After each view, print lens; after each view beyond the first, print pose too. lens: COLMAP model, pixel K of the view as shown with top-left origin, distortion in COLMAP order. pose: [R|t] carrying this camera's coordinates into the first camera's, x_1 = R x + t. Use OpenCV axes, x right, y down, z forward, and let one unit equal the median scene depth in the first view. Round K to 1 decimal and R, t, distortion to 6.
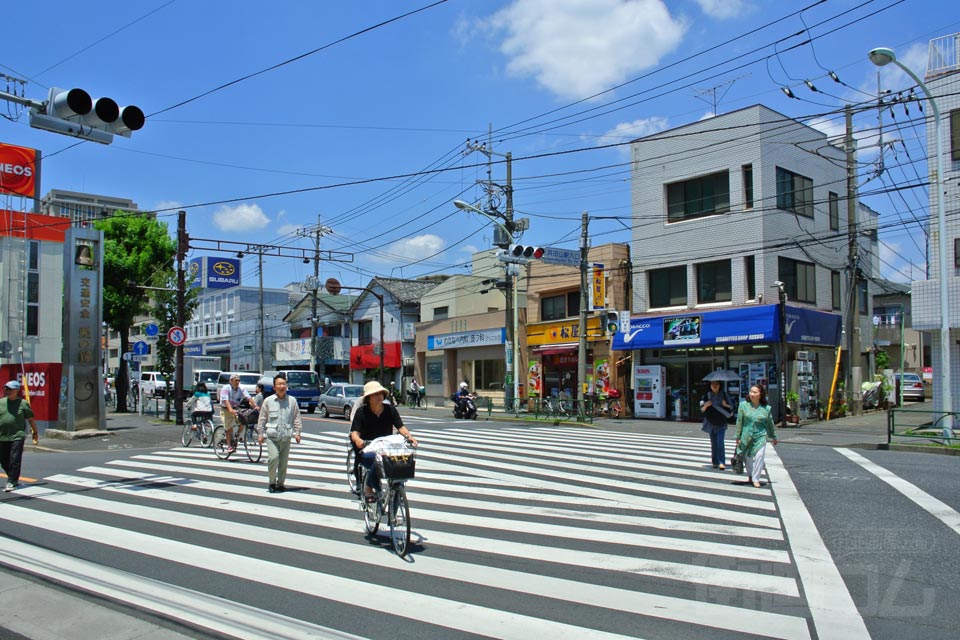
lens RADIAL K [[770.1, 0, 479.3], [0, 770.1, 352.4], [0, 0, 1]] dist [-0.057212, 0.015141]
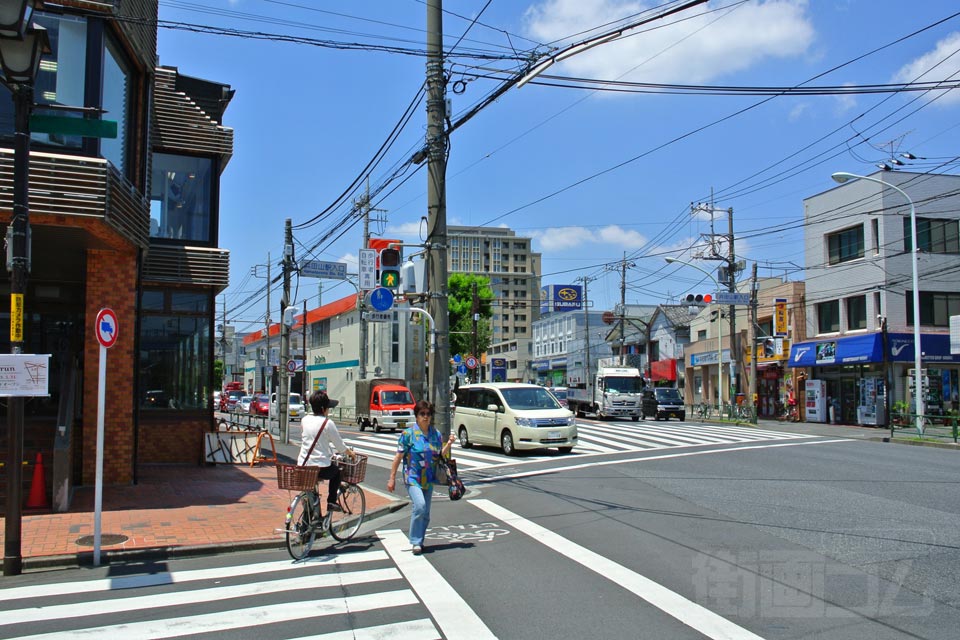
lens RADIAL K [[770.1, 0, 479.3], [0, 770.1, 352.4], [0, 0, 1]] dist [-0.057212, 0.015141]
pose [[0.888569, -0.018567, -0.458367, 0.241363], [0.012040, 0.999780, -0.017158, -0.010235], [0.458585, 0.009728, 0.888597, -0.282553]]
